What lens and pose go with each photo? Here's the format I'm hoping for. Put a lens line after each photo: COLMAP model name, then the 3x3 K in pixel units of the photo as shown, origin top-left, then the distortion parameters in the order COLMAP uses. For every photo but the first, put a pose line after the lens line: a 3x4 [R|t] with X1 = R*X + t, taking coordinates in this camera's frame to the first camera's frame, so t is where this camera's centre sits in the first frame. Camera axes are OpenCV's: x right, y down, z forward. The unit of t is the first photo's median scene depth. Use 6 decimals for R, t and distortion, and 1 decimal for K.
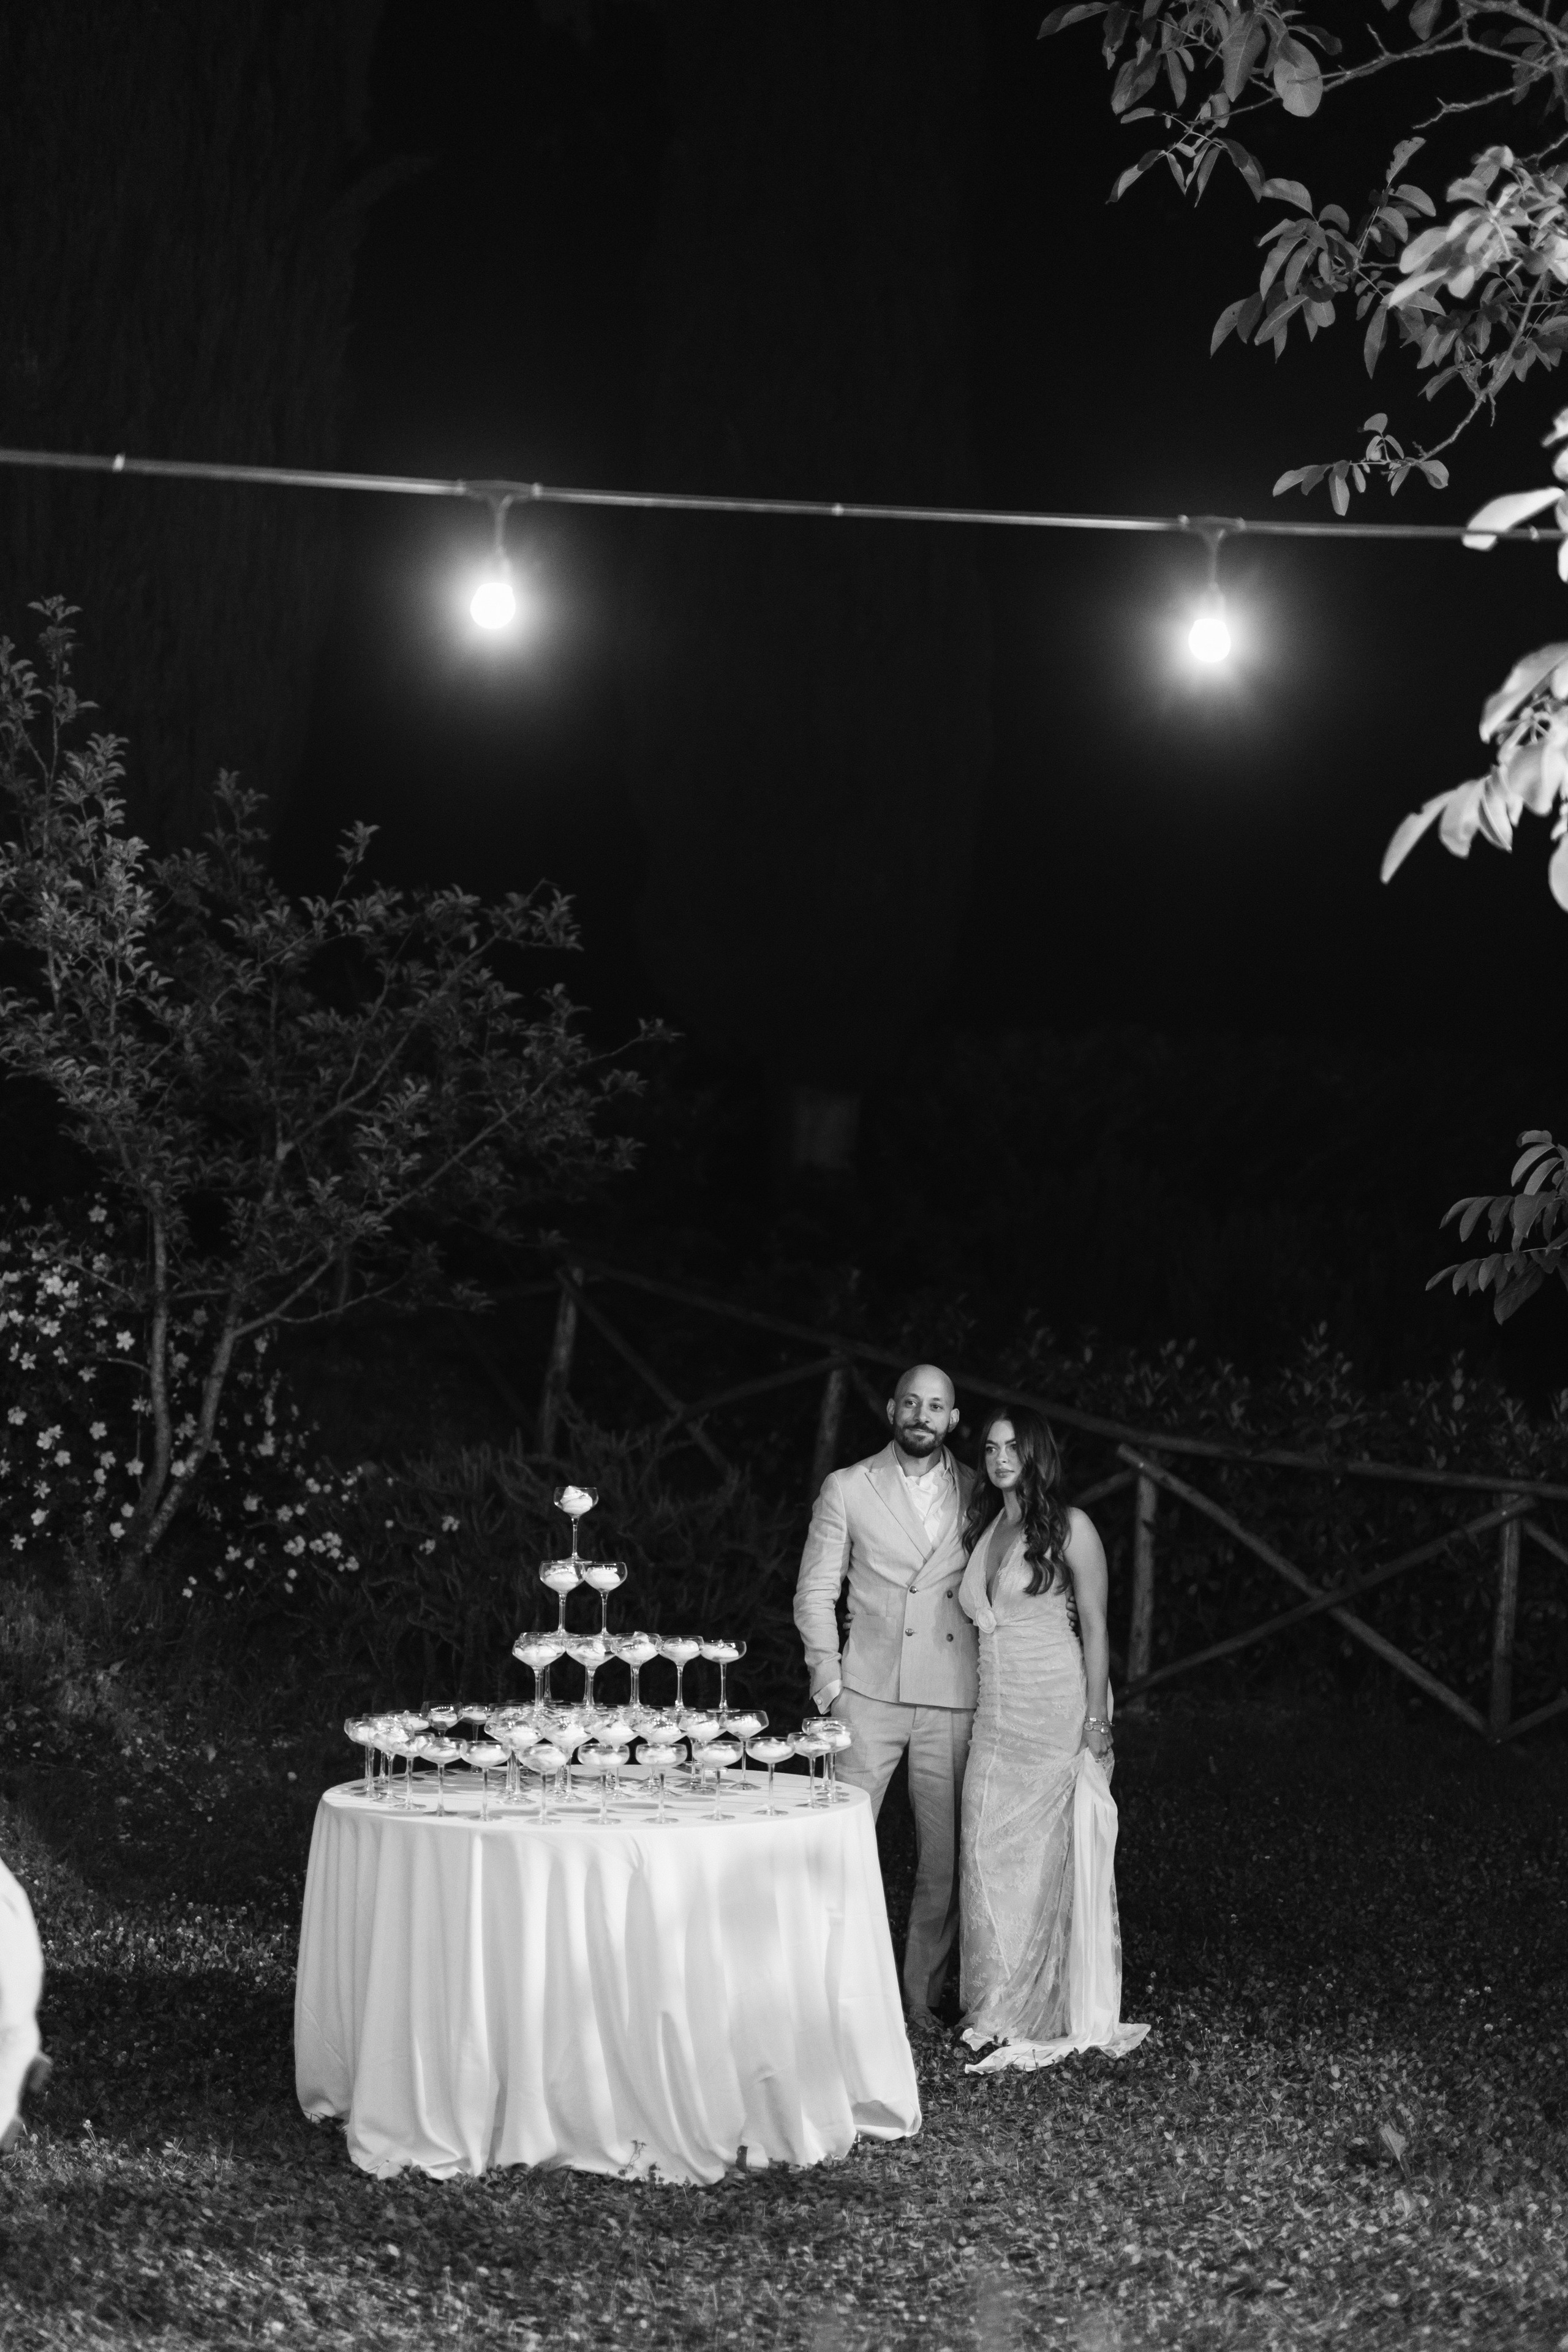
lens RADIAL K [[3490.5, 0, 784.0], [0, 3490.5, 1176.0], [0, 0, 1]] dist [-0.030331, -0.034722]
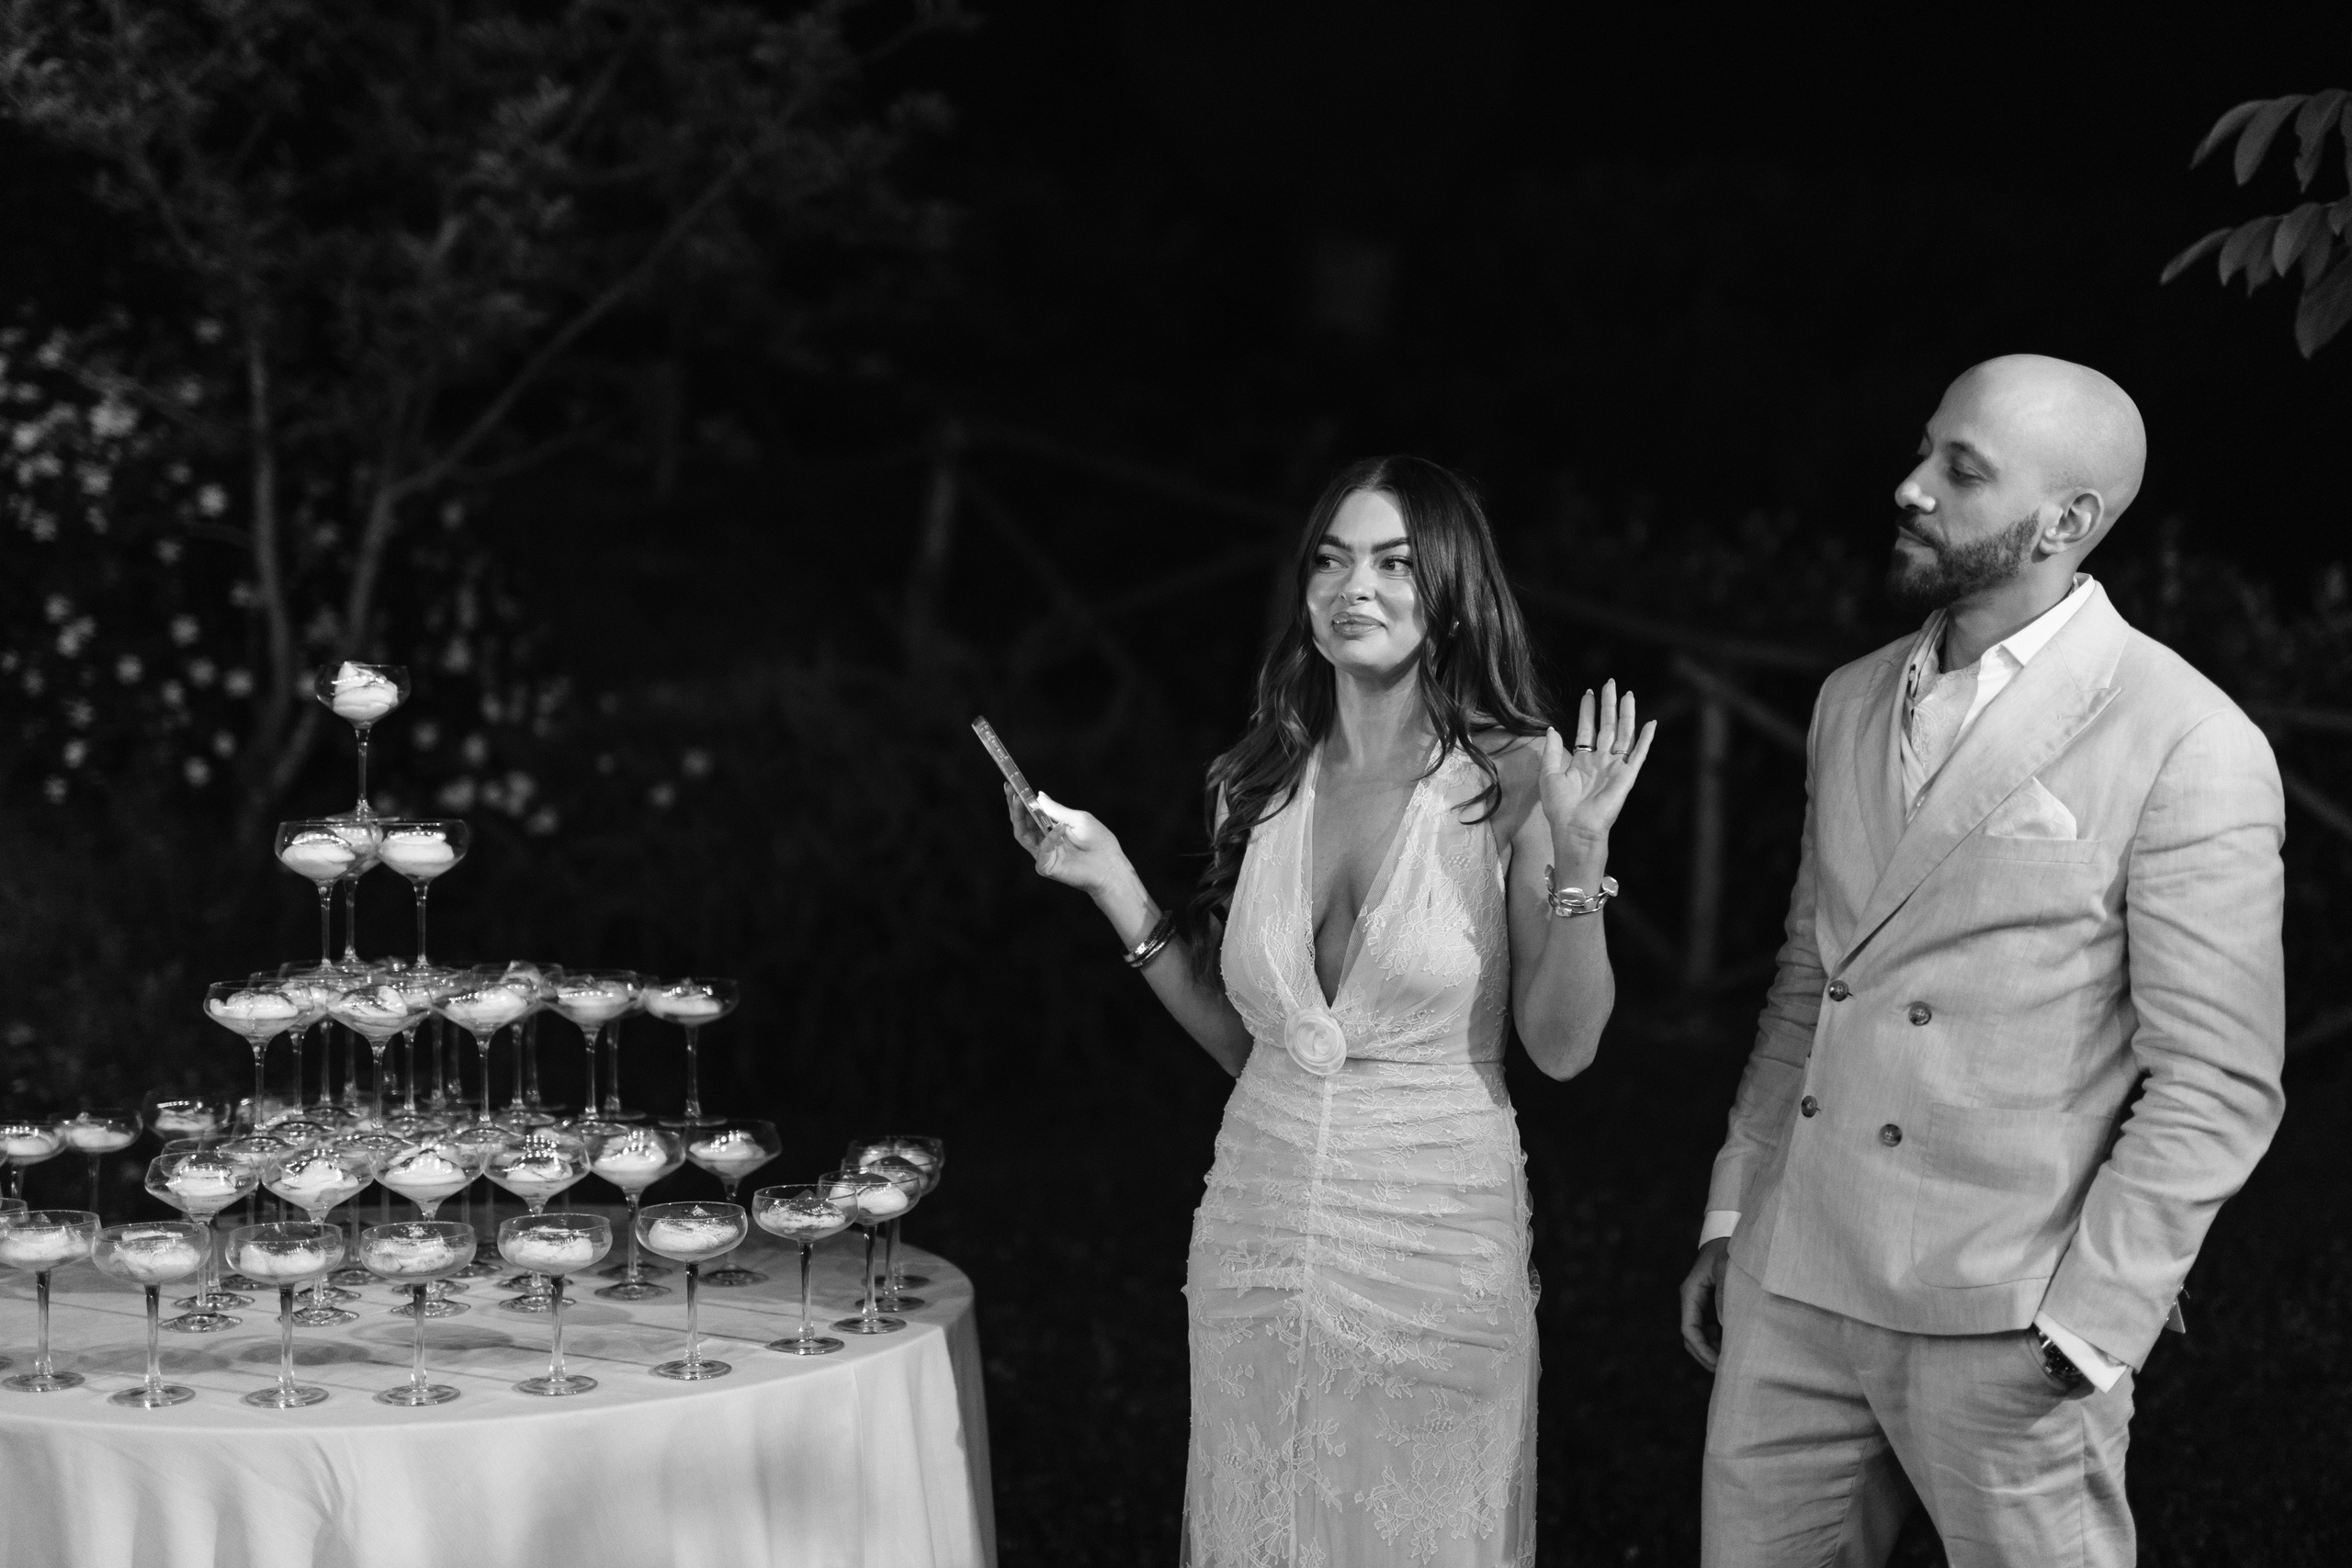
lens RADIAL K [[3366.6, 0, 1176.0], [0, 3366.6, 784.0], [0, 0, 1]] dist [0.004520, -0.010024]
pose [[0.996513, 0.001425, -0.083428, 0.058703], [0.006889, 0.995035, 0.099286, 0.038932], [0.083155, -0.099515, 0.991555, 0.352945]]
